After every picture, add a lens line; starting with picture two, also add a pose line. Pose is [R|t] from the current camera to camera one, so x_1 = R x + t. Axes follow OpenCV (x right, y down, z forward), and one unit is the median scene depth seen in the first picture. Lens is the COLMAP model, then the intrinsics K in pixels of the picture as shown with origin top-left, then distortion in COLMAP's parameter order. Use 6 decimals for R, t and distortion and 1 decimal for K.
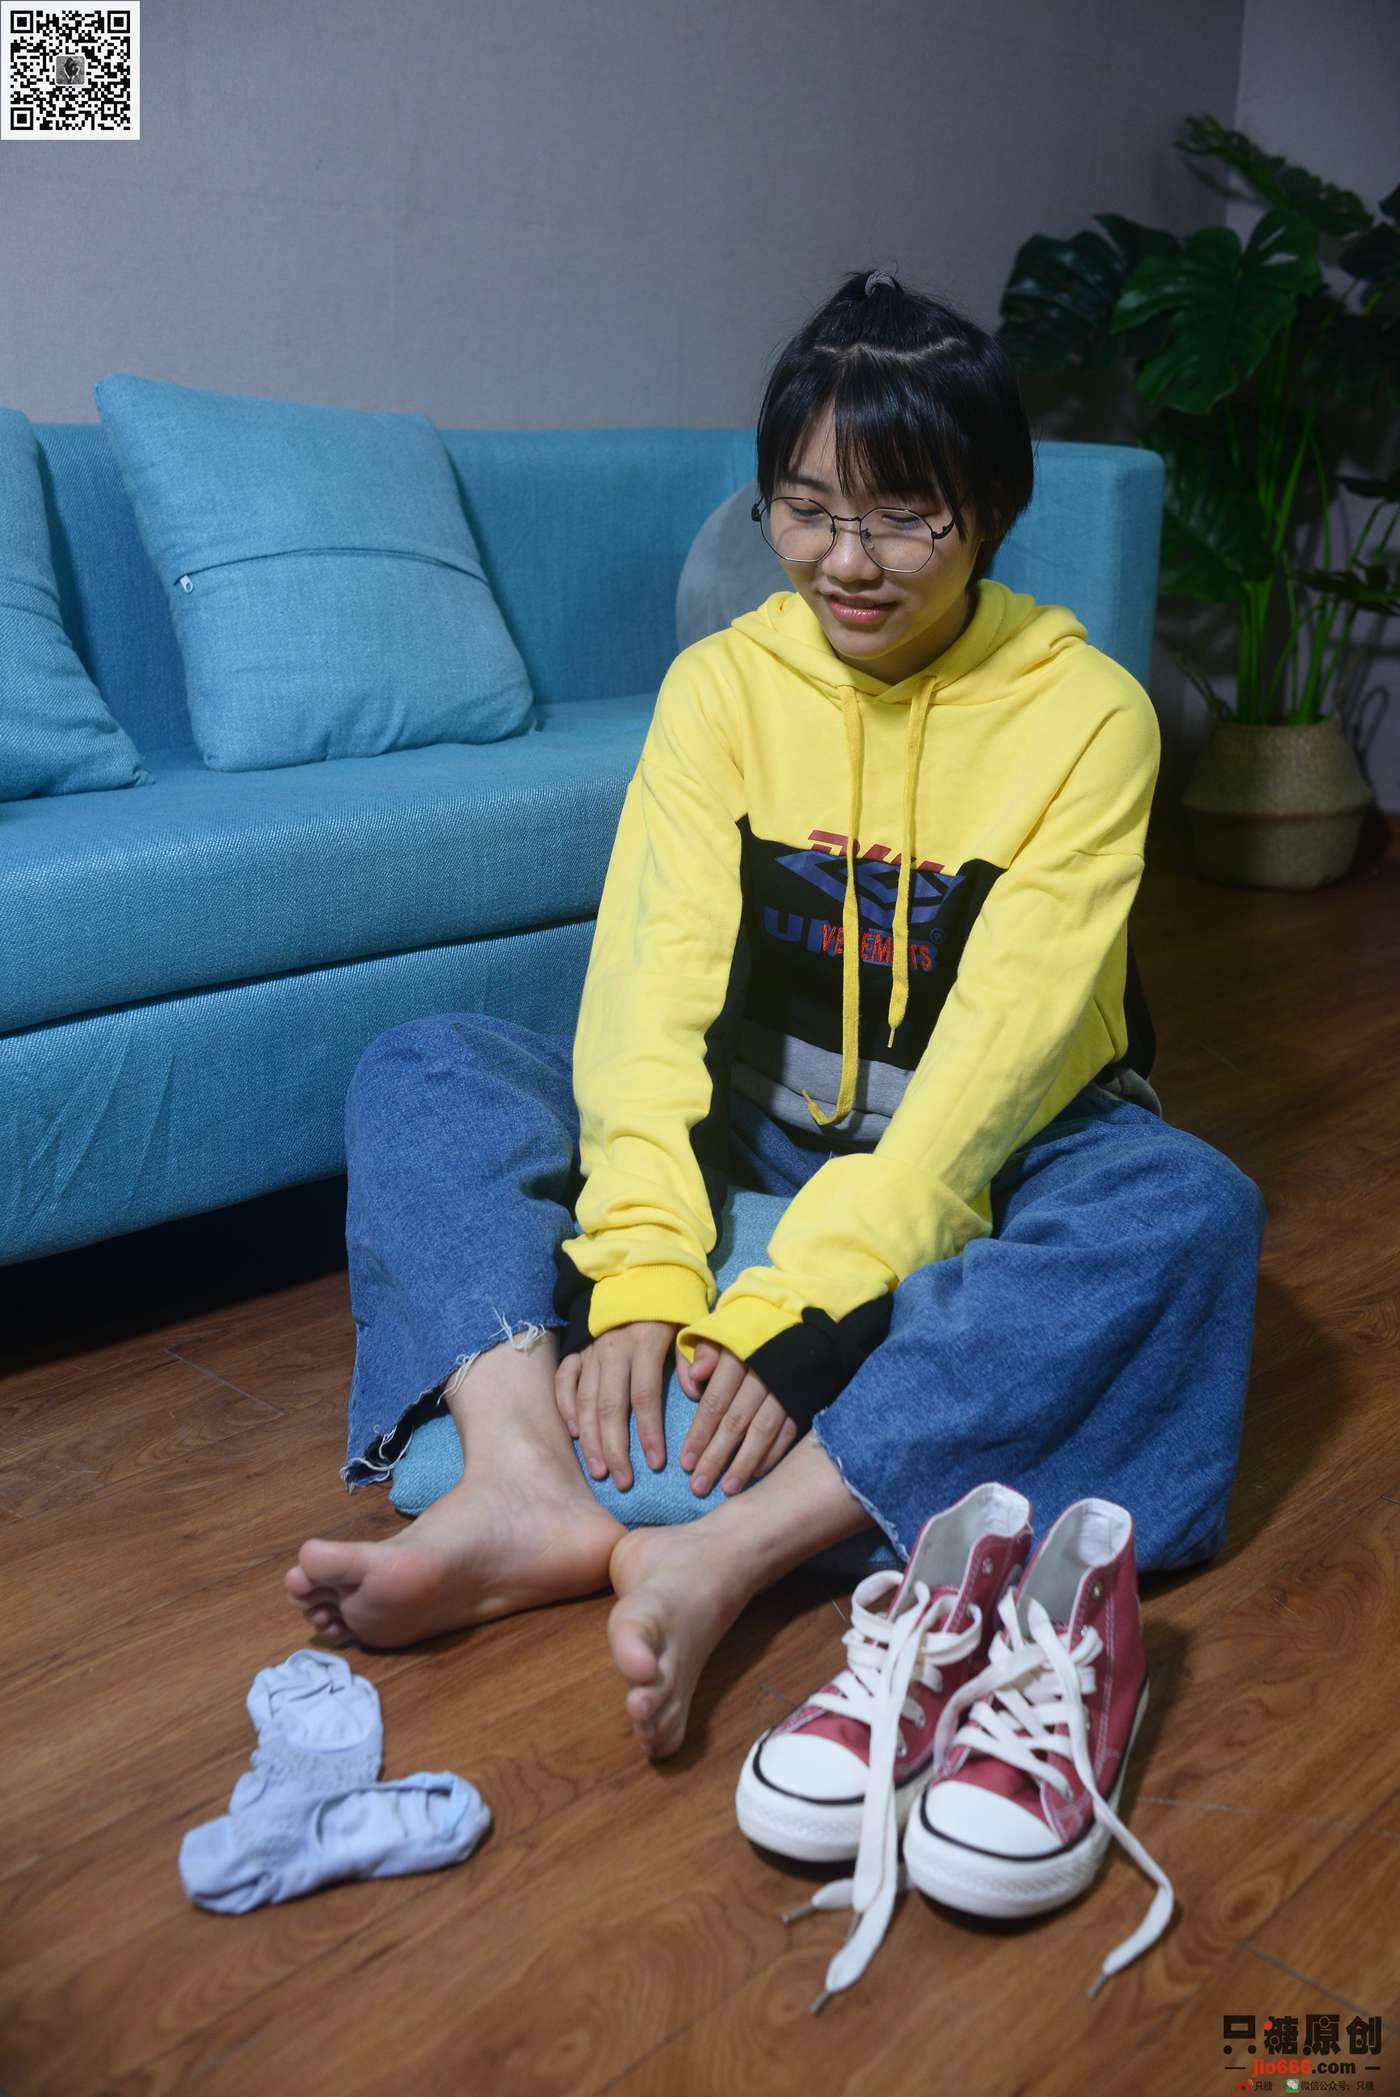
lens RADIAL K [[2122.2, 0, 697.6], [0, 2122.2, 1054.0], [0, 0, 1]] dist [0.000505, 0.005642]
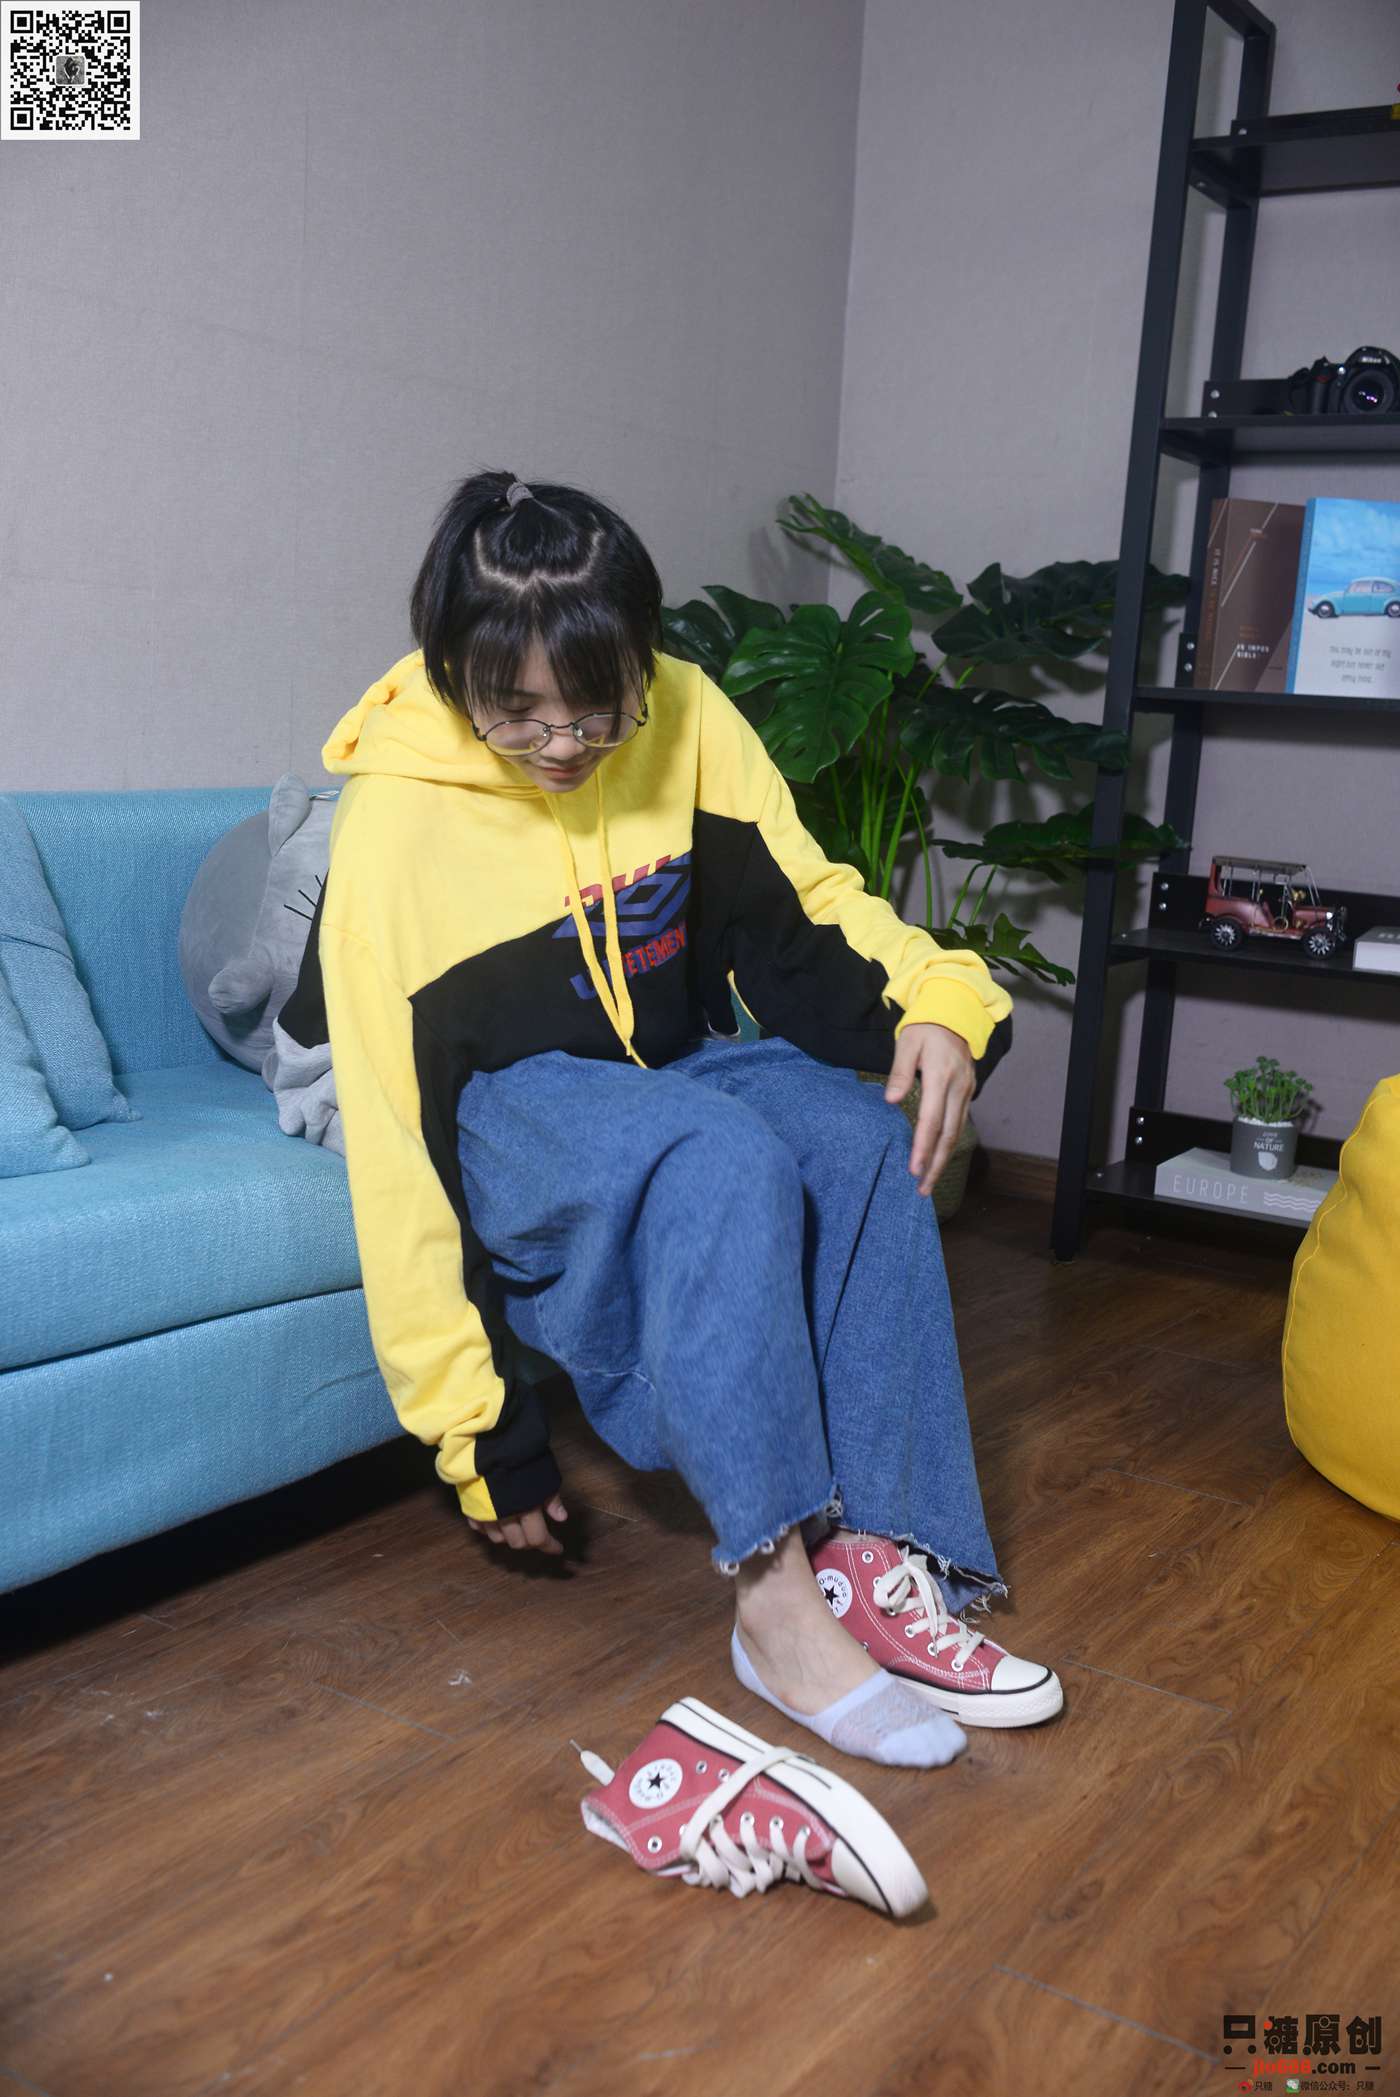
lens RADIAL K [[2113.9, 0, 700.0], [0, 2113.9, 1052.6], [0, 0, 1]] dist [-0.003253, 0.011751]
pose [[0.985786, 0.006503, 0.167882, 0.026823], [0.014596, 0.992158, -0.124139, -0.082435], [-0.167372, 0.124825, 0.977960, 0.033697]]
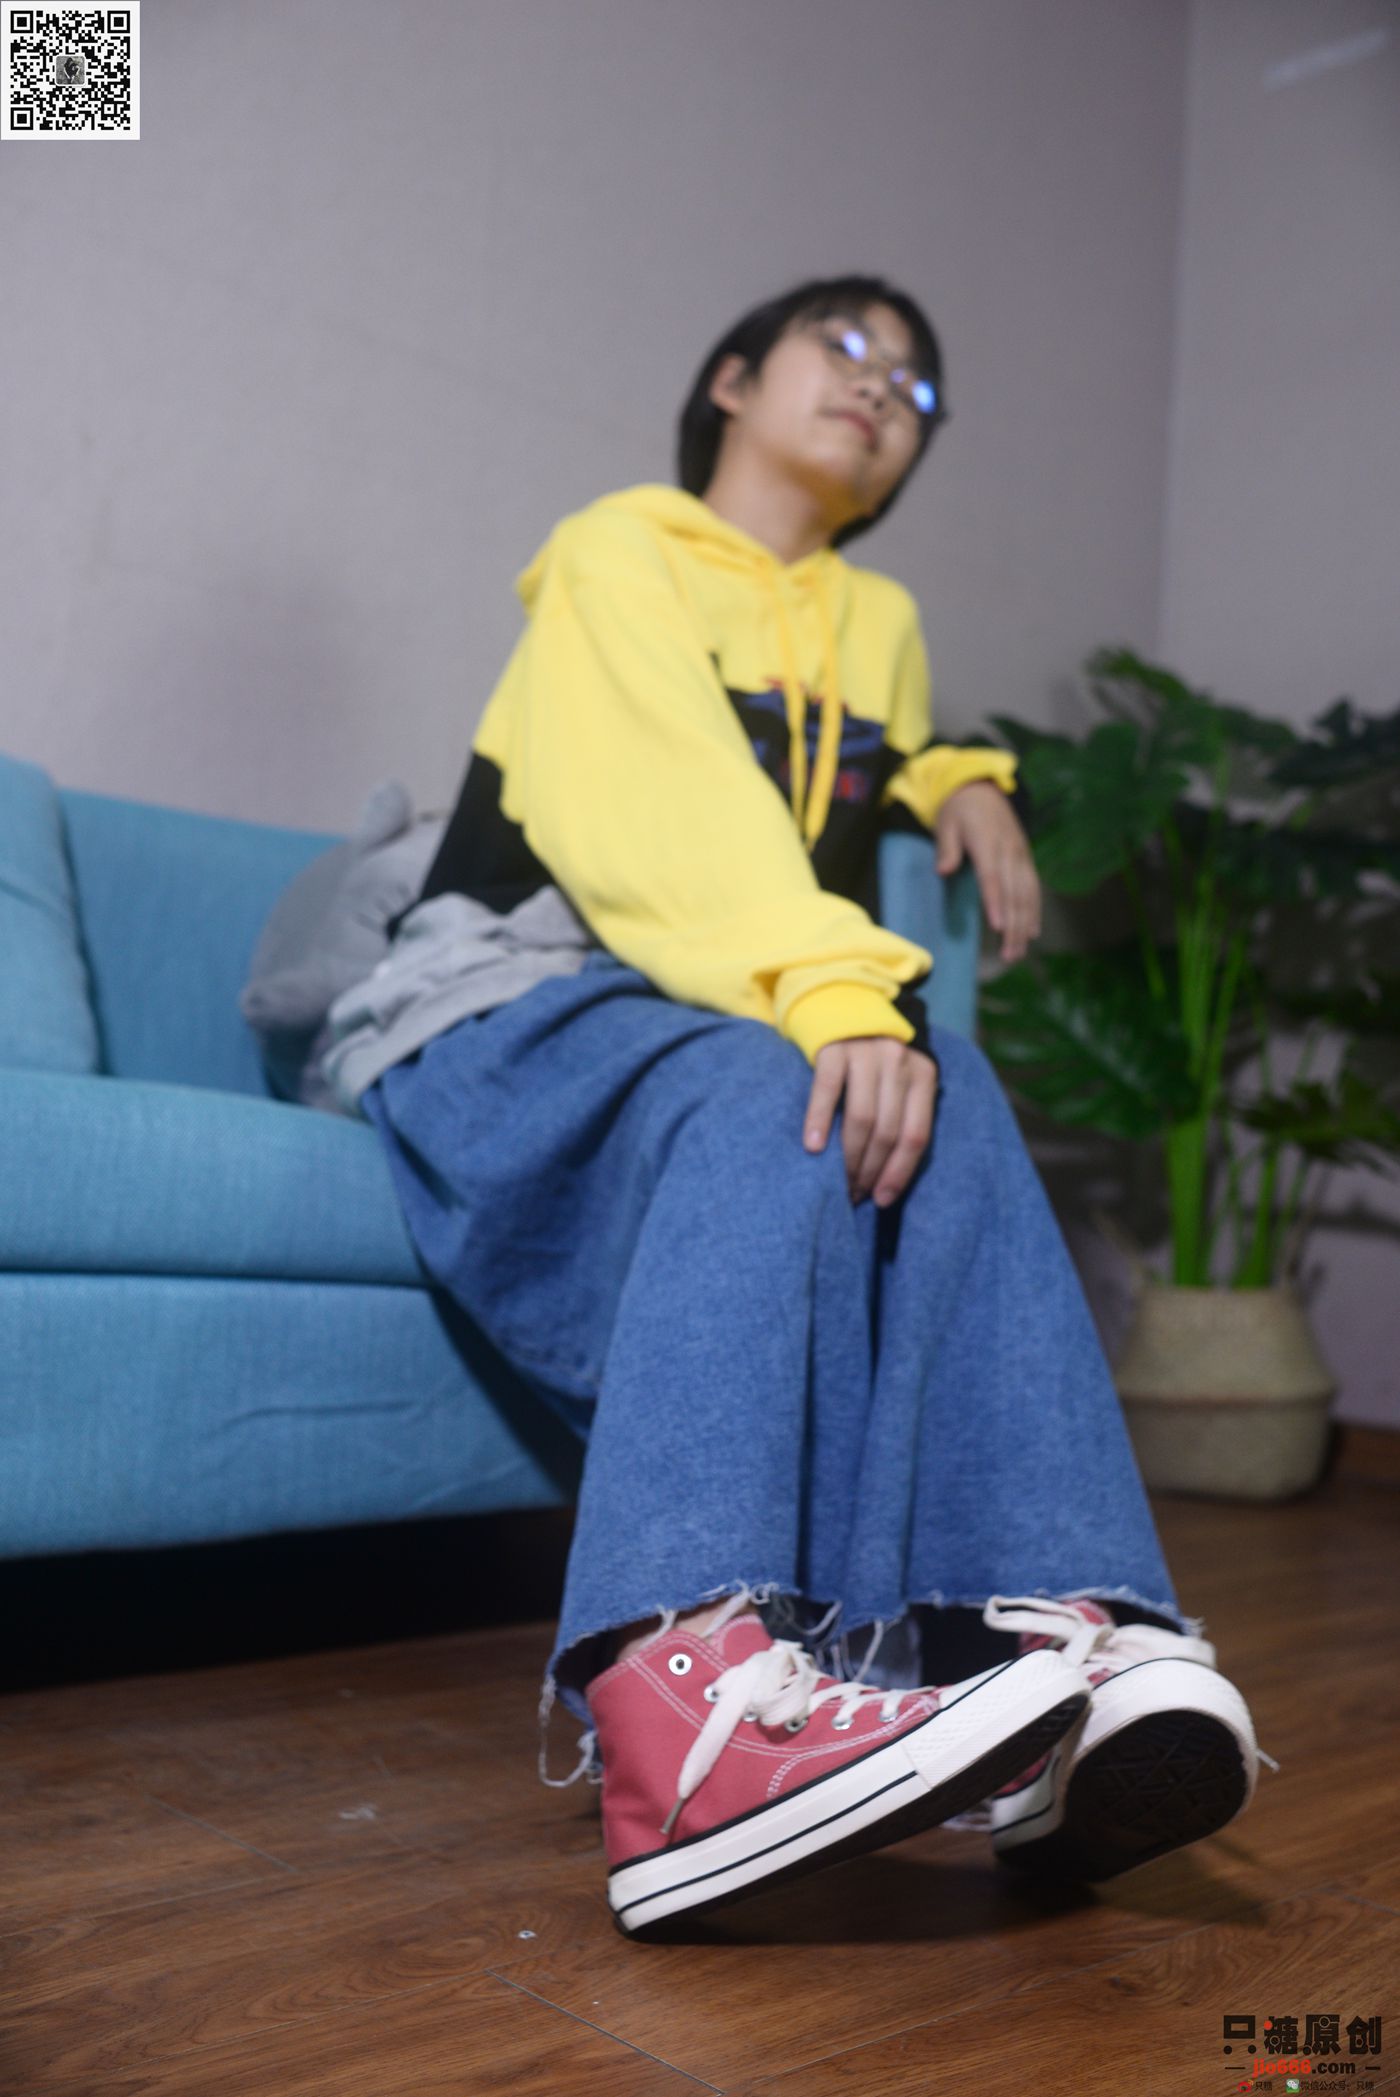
lens RADIAL K [[2157.9, 0, 701.9], [0, 2157.9, 1045.3], [0, 0, 1]] dist [0.001755, 0.004177]
pose [[0.997880, 0.039766, -0.051526, 0.249909], [-0.055266, 0.935841, -0.348062, 0.119154], [0.034379, 0.350171, 0.936054, 0.400894]]
